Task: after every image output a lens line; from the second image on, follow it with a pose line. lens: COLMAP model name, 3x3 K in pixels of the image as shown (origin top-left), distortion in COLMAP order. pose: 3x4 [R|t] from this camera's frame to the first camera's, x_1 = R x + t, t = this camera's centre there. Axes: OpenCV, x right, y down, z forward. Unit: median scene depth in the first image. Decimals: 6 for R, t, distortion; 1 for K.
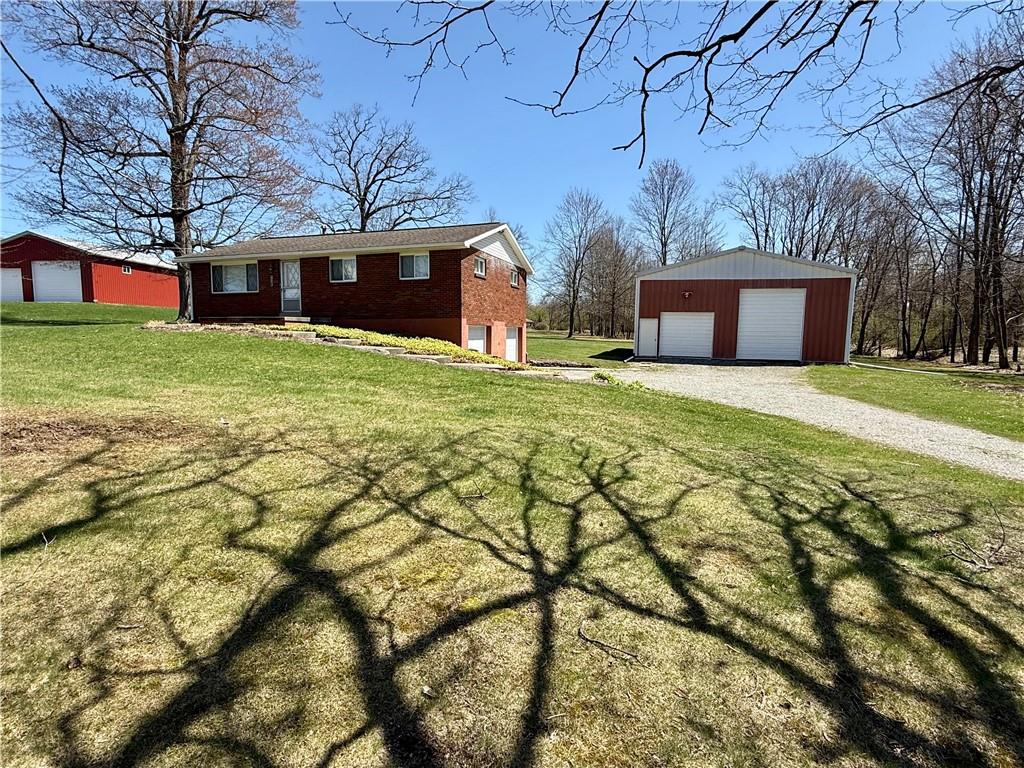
lens RADIAL K [[531.7, 0, 510.9], [0, 531.7, 384.3], [0, 0, 1]] dist [-0.003622, -0.000558]
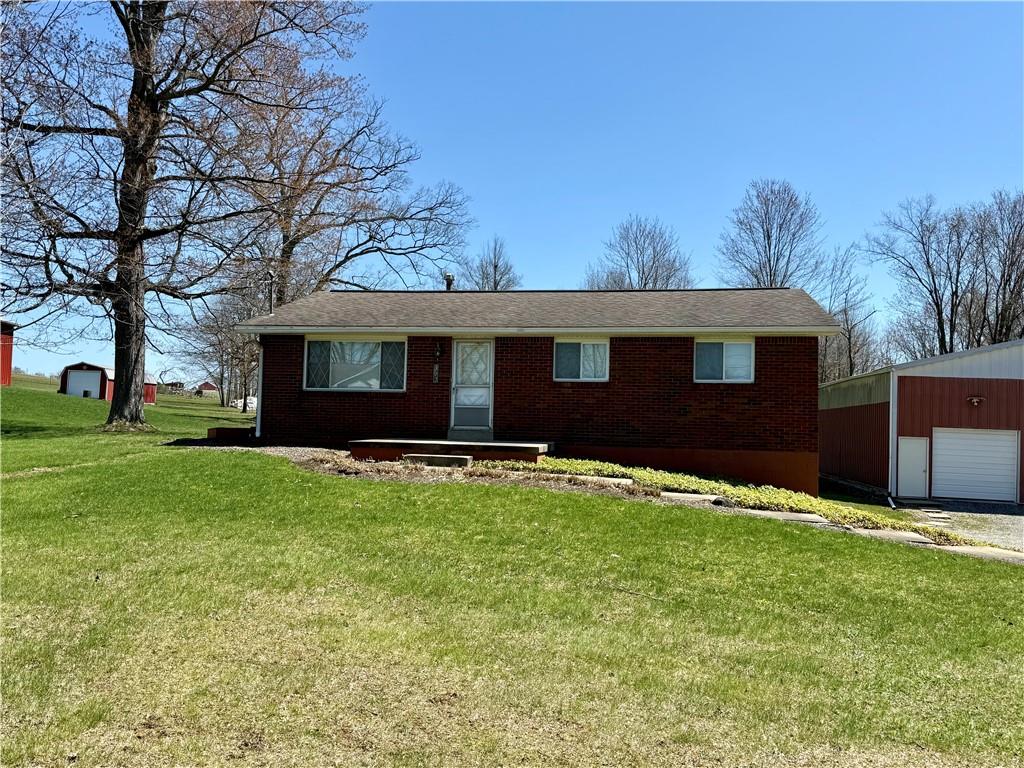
lens RADIAL K [[833.0, 0, 515.0], [0, 833.0, 388.1], [0, 0, 1]] dist [0.152444, -0.267311]
pose [[0.989254, 0.026961, 0.143697, -0.383817], [-0.007353, 0.990782, -0.135269, -0.045494], [-0.146019, 0.132759, 0.980333, 0.086273]]
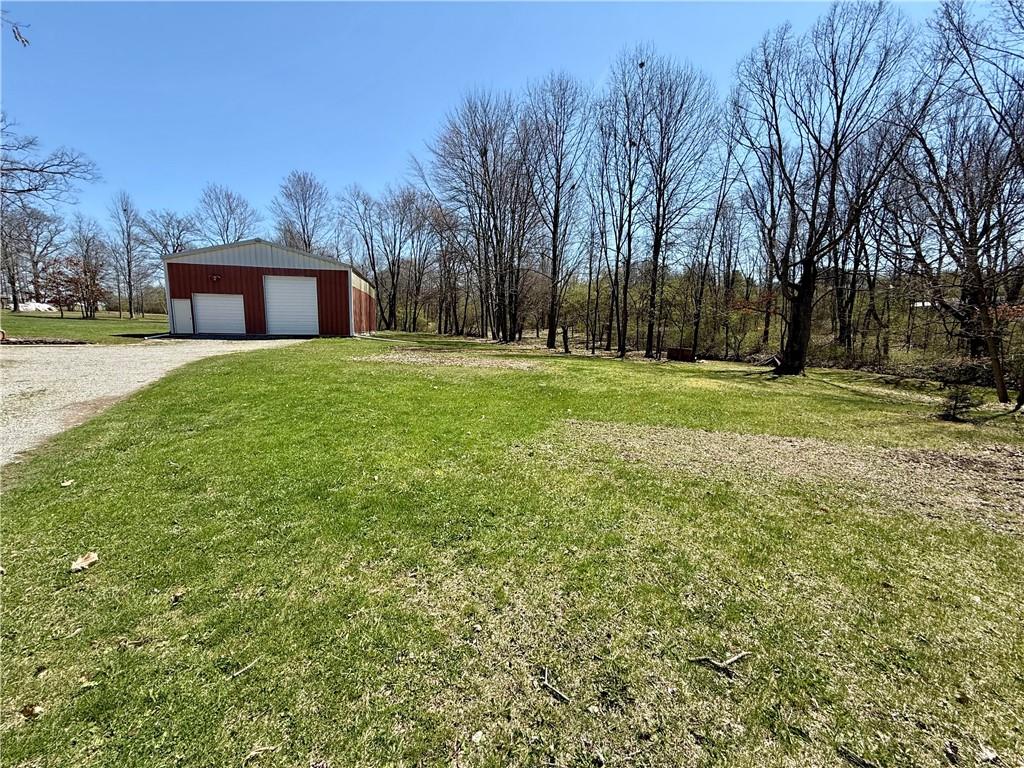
lens RADIAL K [[405.8, 0, 510.1], [0, 405.8, 383.7], [0, 0, 1]] dist [0.000301, -0.000069]
pose [[0.863227, -0.073746, 0.499400, 0.453251], [0.049288, 0.996858, 0.062008, 0.034533], [-0.502404, -0.028913, 0.864149, -0.073502]]
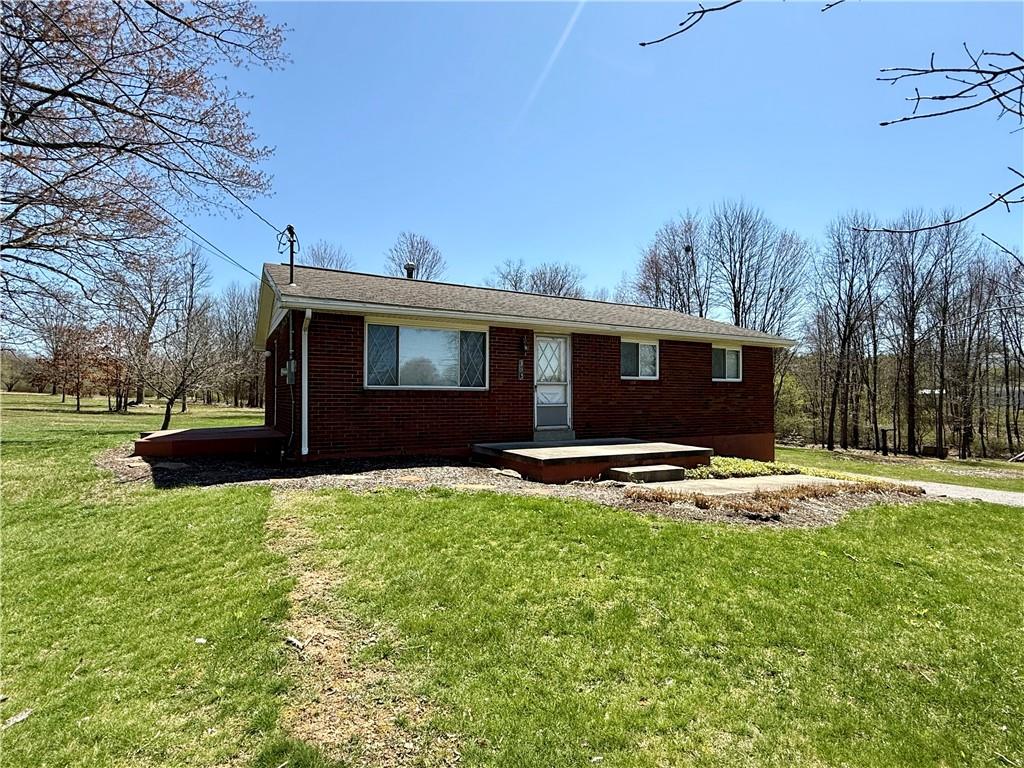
lens RADIAL K [[531.7, 0, 510.9], [0, 531.7, 384.3], [0, 0, 1]] dist [-0.003622, -0.000558]
pose [[0.678699, 0.020700, 0.734125, -0.648289], [0.067989, 0.993539, -0.090870, -0.104164], [-0.731263, 0.111586, 0.672907, 0.513218]]
